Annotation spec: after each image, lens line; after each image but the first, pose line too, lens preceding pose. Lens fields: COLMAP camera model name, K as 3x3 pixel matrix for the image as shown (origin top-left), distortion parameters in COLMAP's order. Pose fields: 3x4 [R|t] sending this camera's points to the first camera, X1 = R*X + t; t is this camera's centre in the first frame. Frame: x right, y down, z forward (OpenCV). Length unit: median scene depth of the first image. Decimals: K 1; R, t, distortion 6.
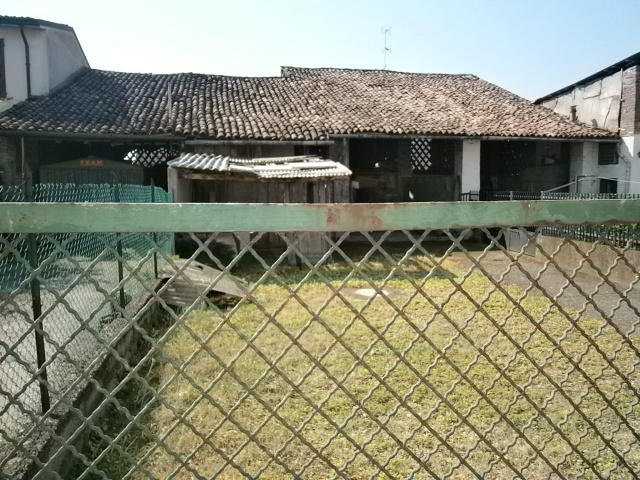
lens RADIAL K [[508.3, 0, 320.0], [0, 508.3, 240.0], [0, 0, 1]] dist [-0.056683, 0.056092]
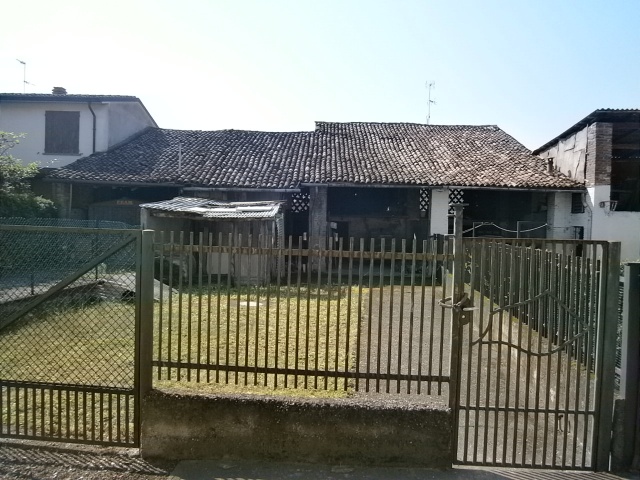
lens RADIAL K [[508.3, 0, 320.0], [0, 508.3, 240.0], [0, 0, 1]] dist [-0.056683, 0.056092]
pose [[0.974647, 0.036276, -0.220789, 0.288809], [-0.053302, 0.996004, -0.071653, 0.010853], [0.217308, 0.081605, 0.972686, -0.145643]]
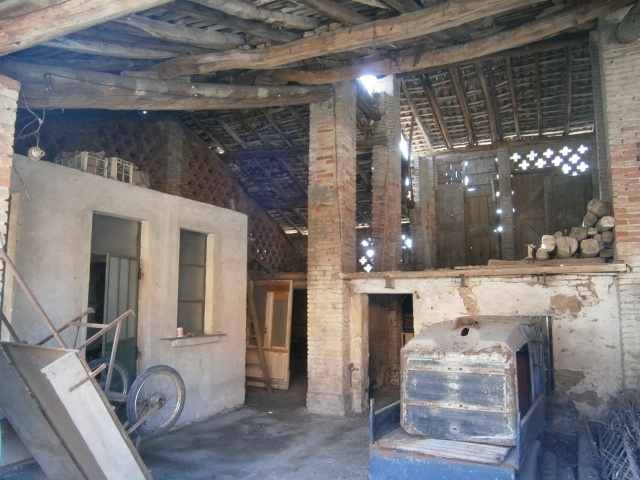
lens RADIAL K [[508.3, 0, 320.0], [0, 508.3, 240.0], [0, 0, 1]] dist [-0.056683, 0.056092]
pose [[0.784158, -0.065902, -0.617052, 0.266013], [-0.070585, 0.978420, -0.194196, -0.105629], [0.616533, 0.195835, 0.762585, 0.906149]]
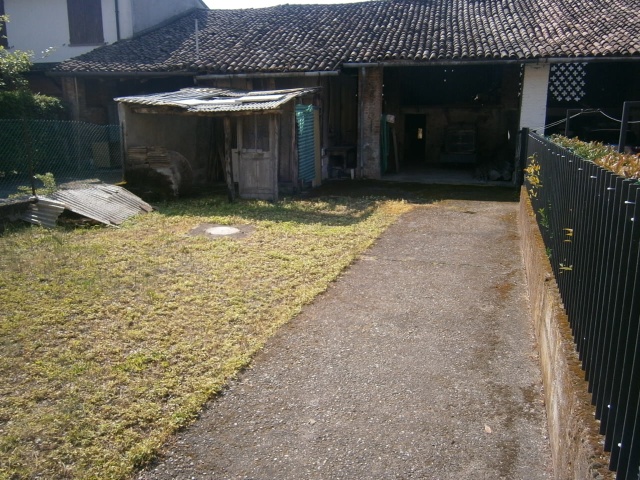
lens RADIAL K [[508.3, 0, 320.0], [0, 508.3, 240.0], [0, 0, 1]] dist [-0.056683, 0.056092]
pose [[0.902846, 0.105610, -0.416792, 0.347295], [-0.050548, 0.988714, 0.141032, -0.013318], [0.426983, -0.106262, 0.897995, 0.092418]]
